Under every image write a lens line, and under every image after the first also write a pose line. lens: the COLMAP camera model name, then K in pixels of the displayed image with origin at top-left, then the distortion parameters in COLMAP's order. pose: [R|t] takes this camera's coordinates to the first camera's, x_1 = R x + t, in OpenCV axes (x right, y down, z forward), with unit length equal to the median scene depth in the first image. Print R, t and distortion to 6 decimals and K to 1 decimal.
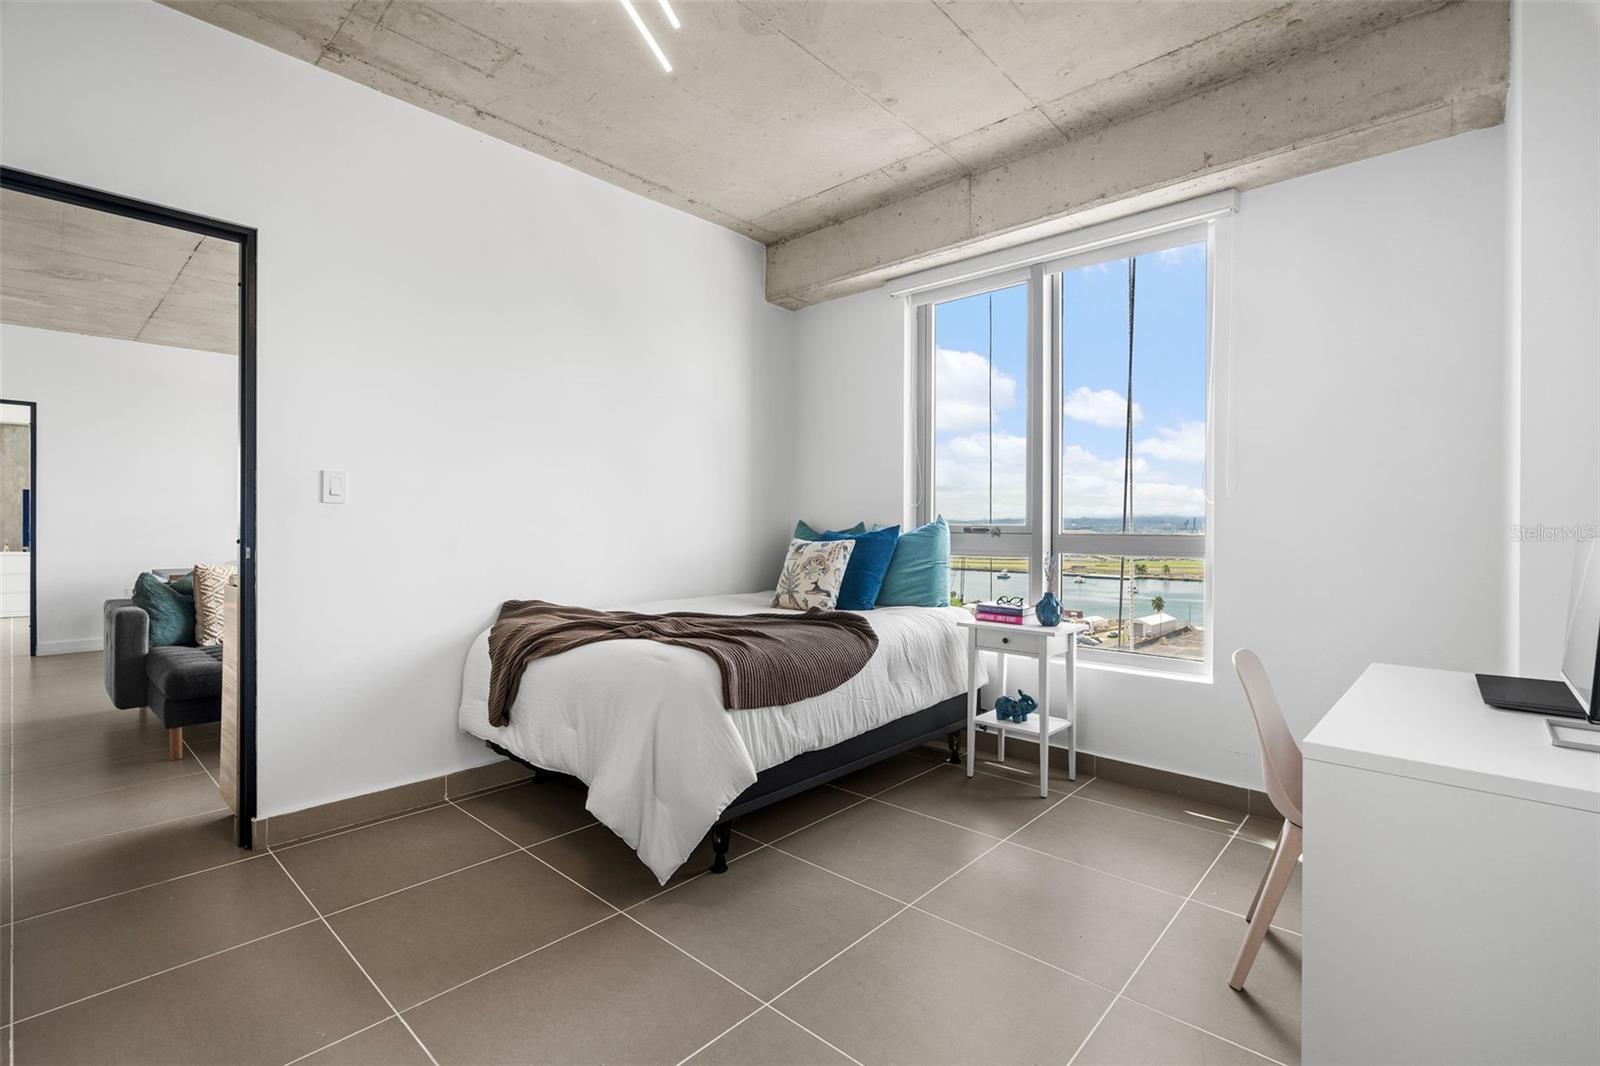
lens RADIAL K [[718.2, 0, 795.8], [0, 718.2, 534.8], [0, 0, 1]] dist [-0.006567, 0.003260]
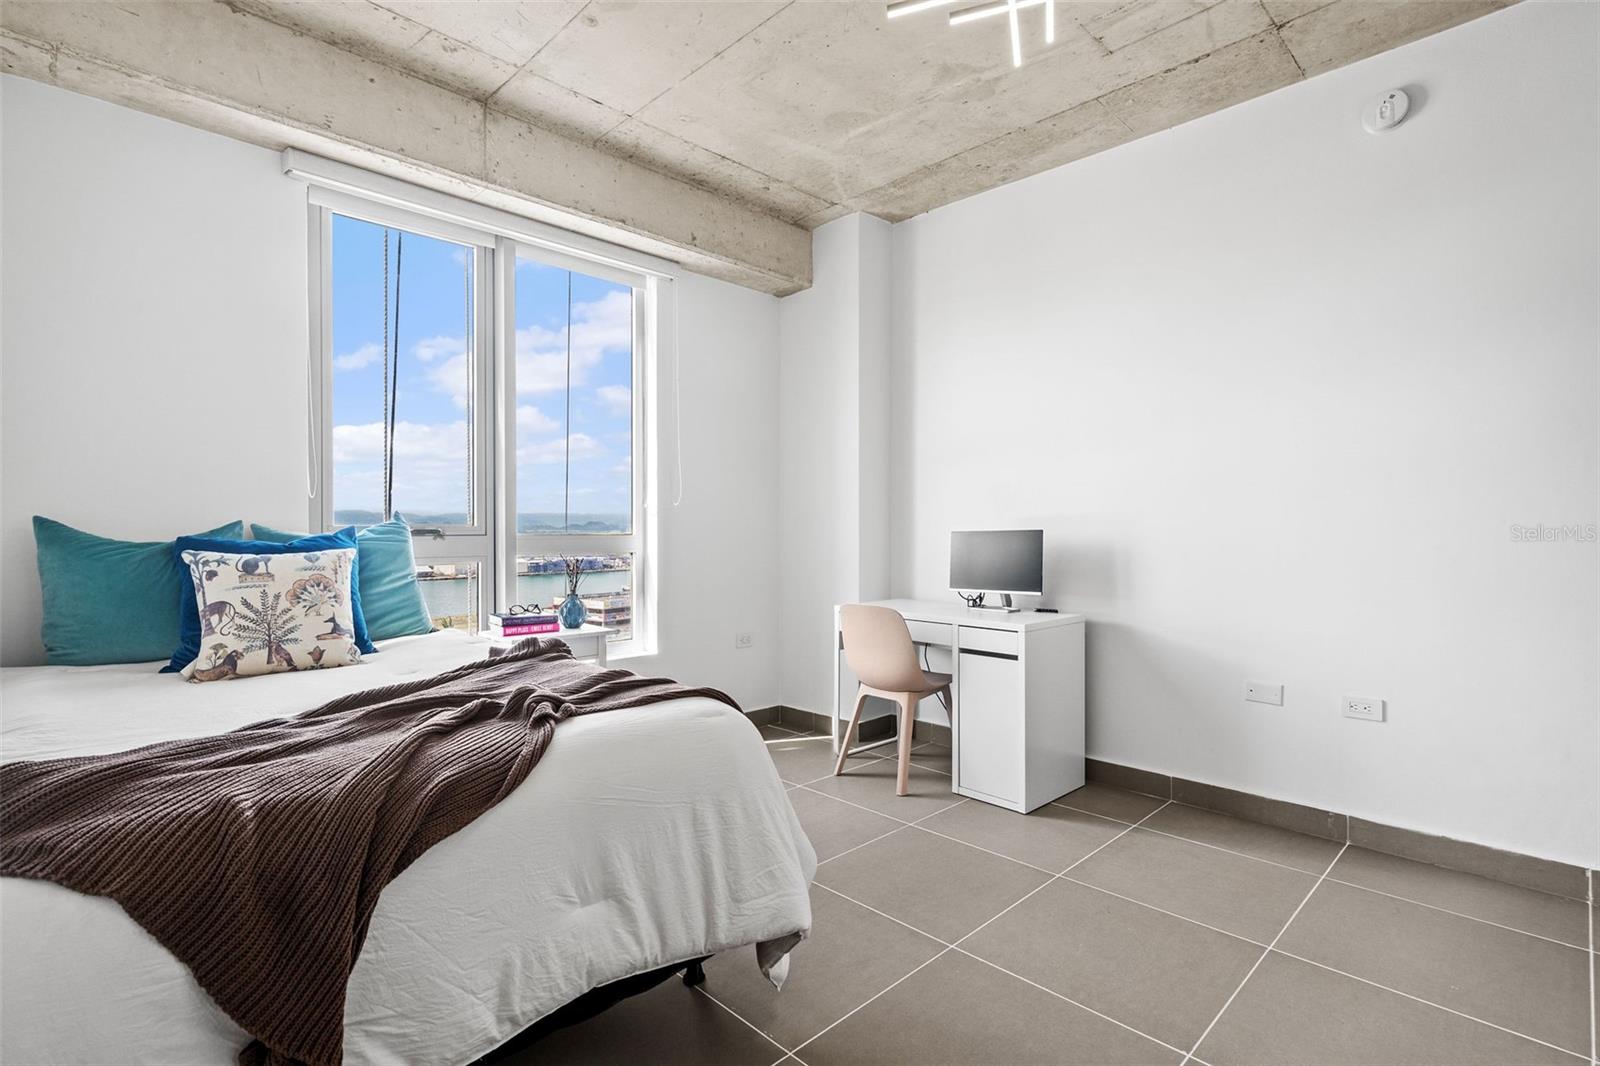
lens RADIAL K [[773.9, 0, 799.2], [0, 773.9, 543.0], [0, 0, 1]] dist [0.000868, 0.000233]
pose [[0.056910, -0.025883, 0.998044, -0.649675], [0.007729, 0.999645, 0.025484, -0.013801], [-0.998349, 0.006264, 0.057090, 0.593839]]
